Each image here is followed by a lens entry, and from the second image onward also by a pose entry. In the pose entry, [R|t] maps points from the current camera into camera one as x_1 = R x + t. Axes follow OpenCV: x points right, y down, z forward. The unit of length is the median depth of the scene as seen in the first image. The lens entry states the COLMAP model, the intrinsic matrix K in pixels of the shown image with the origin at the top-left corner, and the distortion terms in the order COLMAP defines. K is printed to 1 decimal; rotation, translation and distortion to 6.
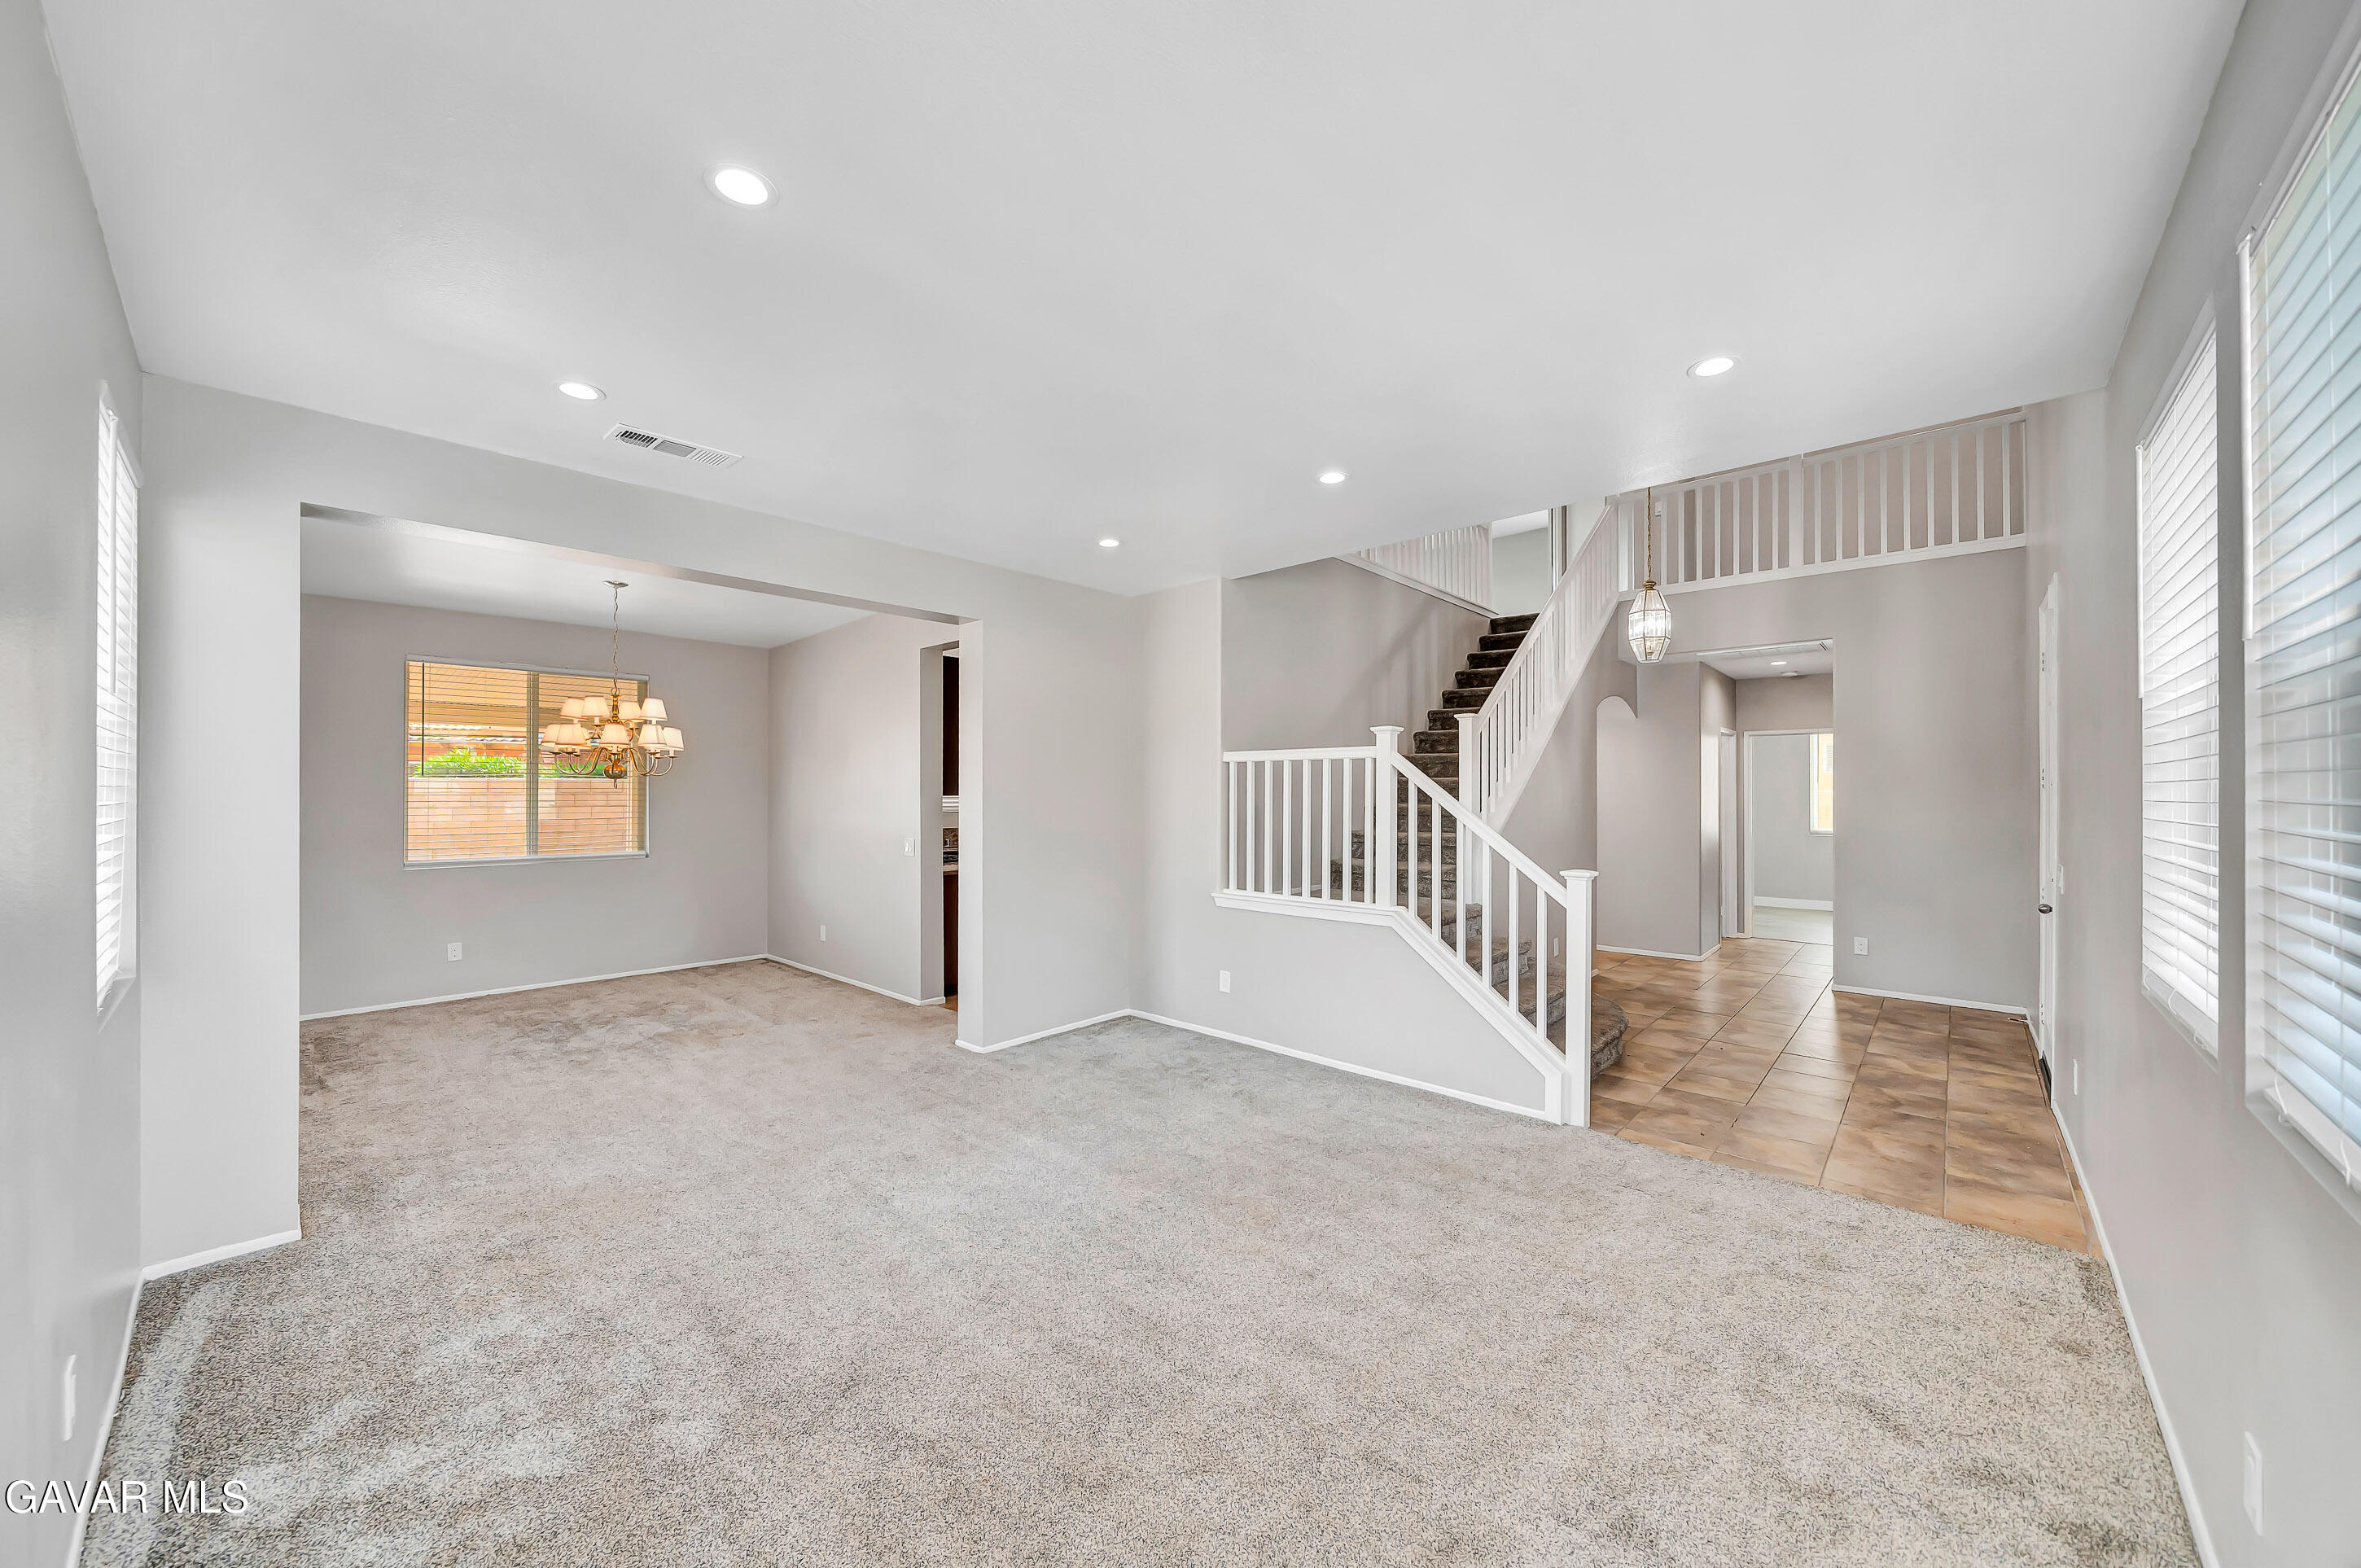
lens RADIAL K [[832.7, 0, 1173.5], [0, 832.7, 792.7], [0, 0, 1]] dist [-0.000261, 0.000108]
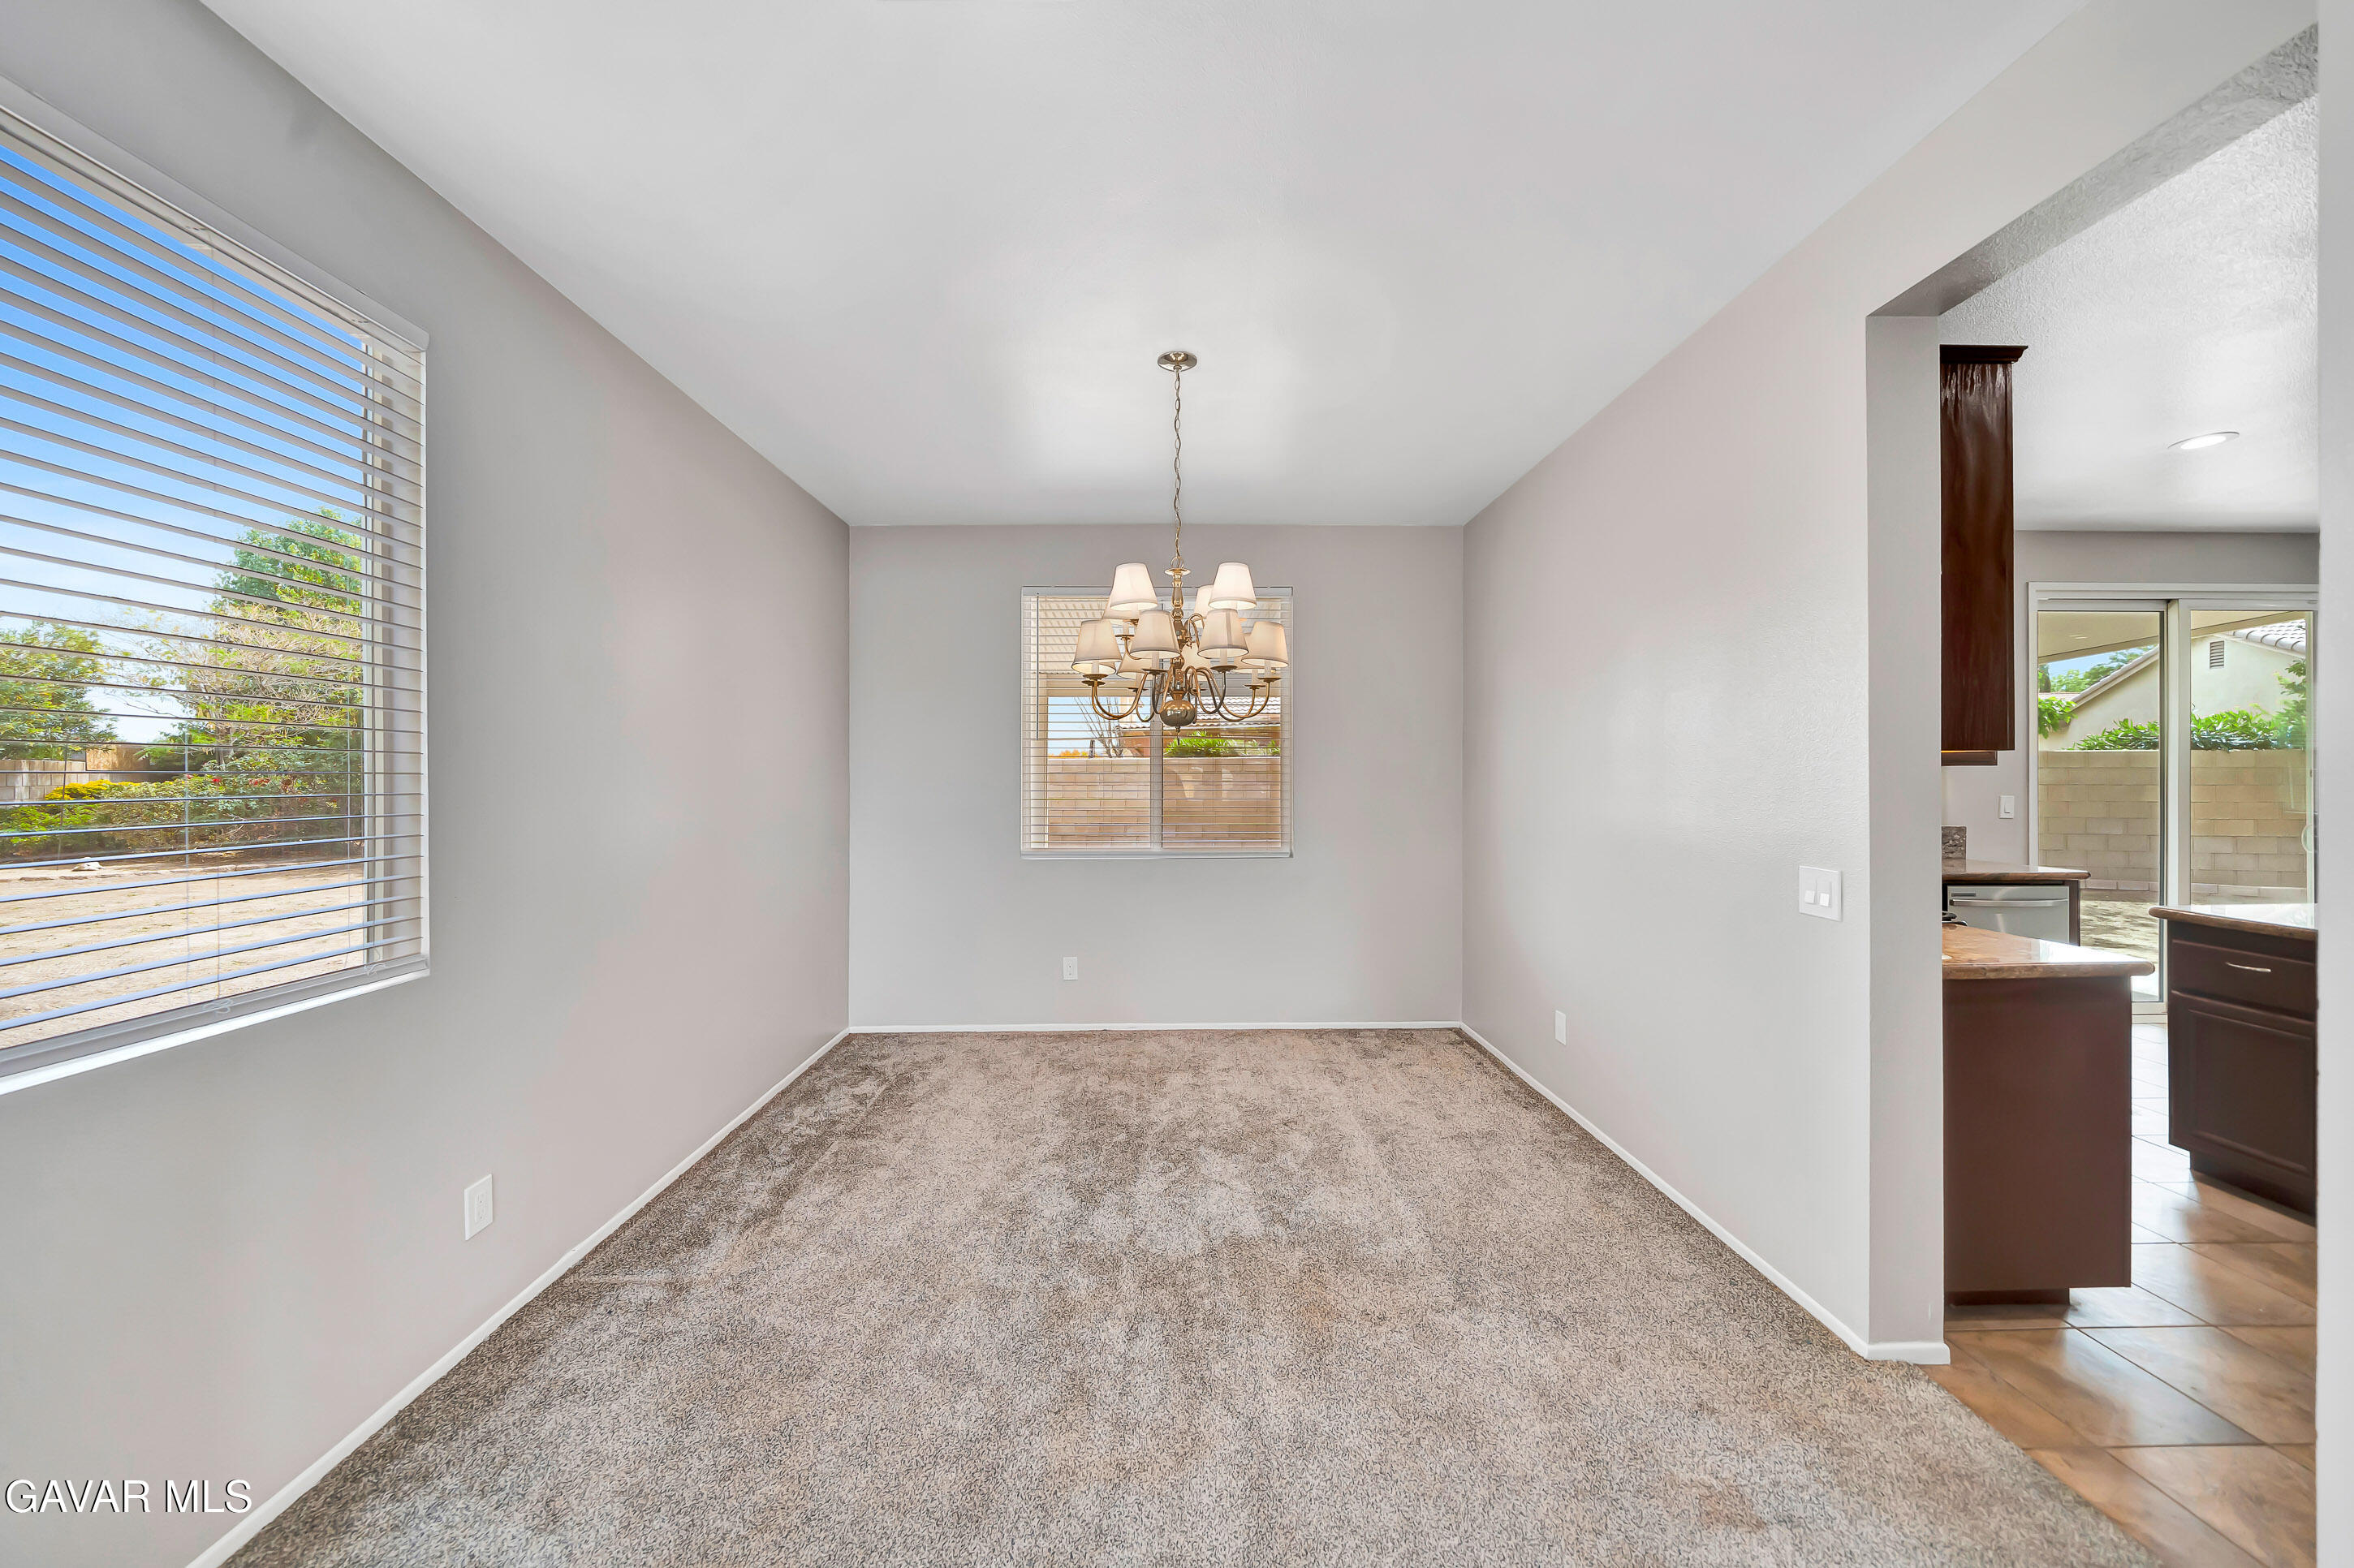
lens RADIAL K [[830.2, 0, 1170.6], [0, 830.2, 782.8], [0, 0, 1]] dist [-0.000261, 0.000108]
pose [[0.693325, 0.001266, -0.720624, -0.365454], [0.003134, 0.999984, 0.004773, 0.025701], [0.720619, -0.005567, 0.693309, 0.792988]]
